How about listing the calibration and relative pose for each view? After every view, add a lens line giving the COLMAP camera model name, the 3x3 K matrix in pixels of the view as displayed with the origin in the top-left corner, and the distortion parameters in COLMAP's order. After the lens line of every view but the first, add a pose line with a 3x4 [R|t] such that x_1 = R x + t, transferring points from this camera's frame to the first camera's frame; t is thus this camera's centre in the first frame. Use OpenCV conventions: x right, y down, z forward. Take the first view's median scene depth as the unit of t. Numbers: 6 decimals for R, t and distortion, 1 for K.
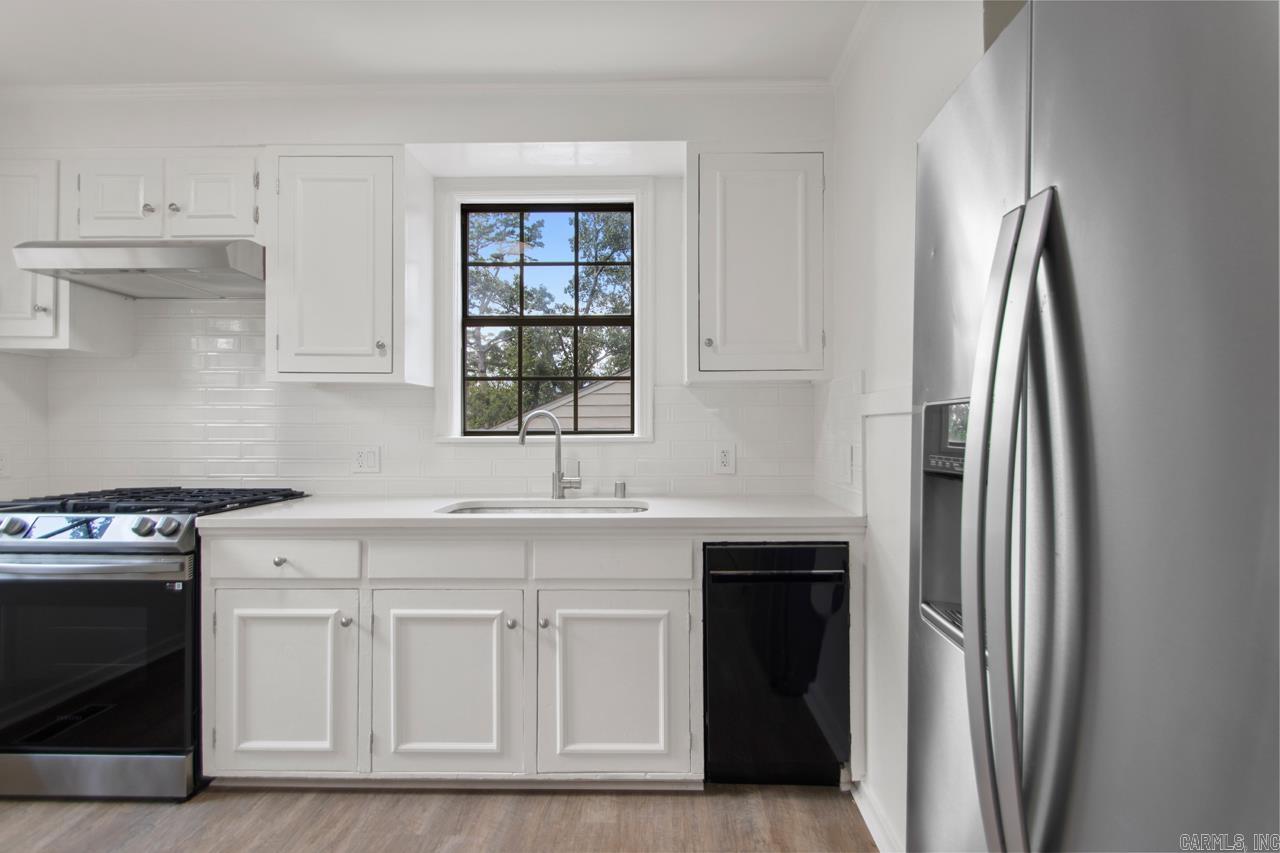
lens RADIAL K [[603.8, 0, 640.0], [0, 603.8, 426.5], [0, 0, 1]] dist [-0.000093, 0.000037]
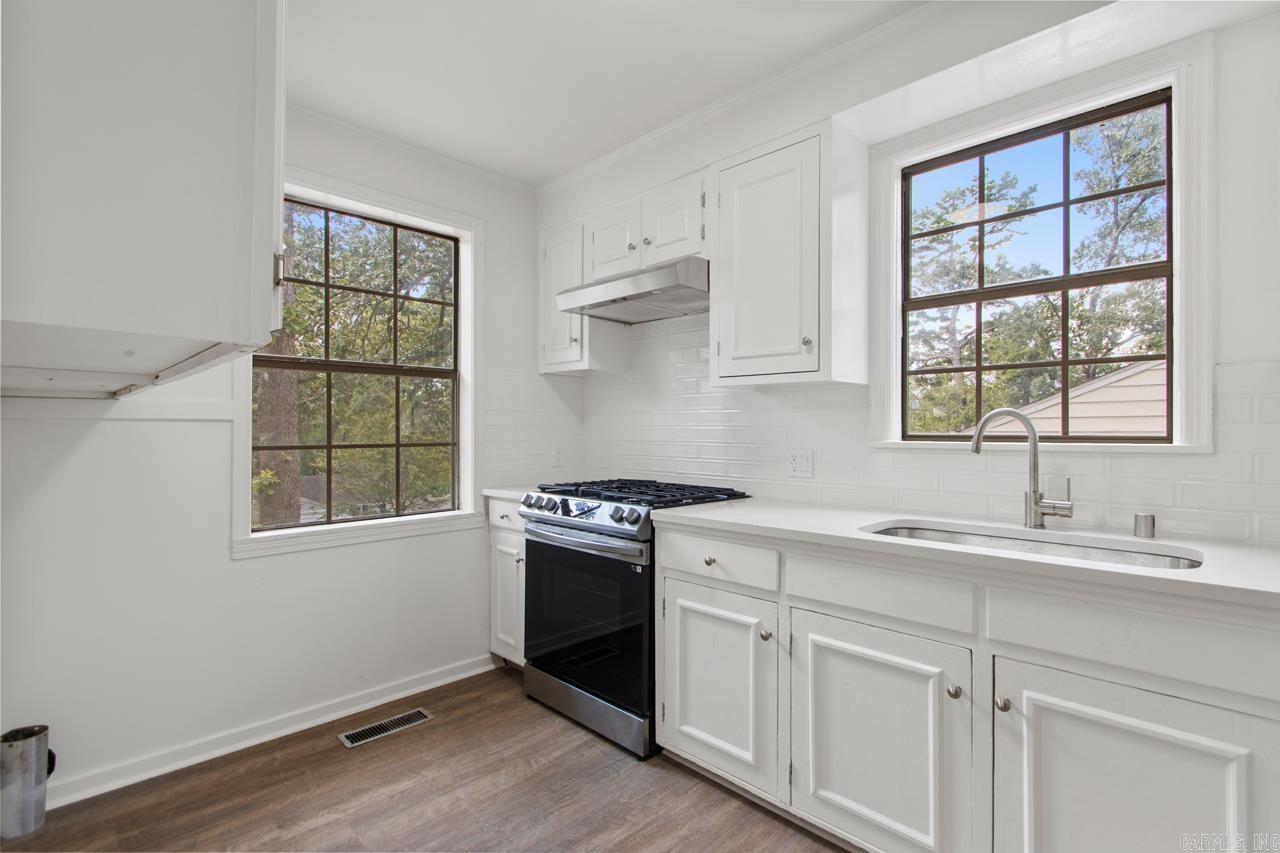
lens RADIAL K [[602.8, 0, 640.0], [0, 602.8, 426.5], [0, 0, 1]] dist [0.008160, -0.004052]
pose [[0.738201, -0.001828, -0.674578, 0.006815], [-0.000700, 0.999994, -0.003477, -0.000884], [0.674580, 0.003039, 0.738195, 0.153423]]
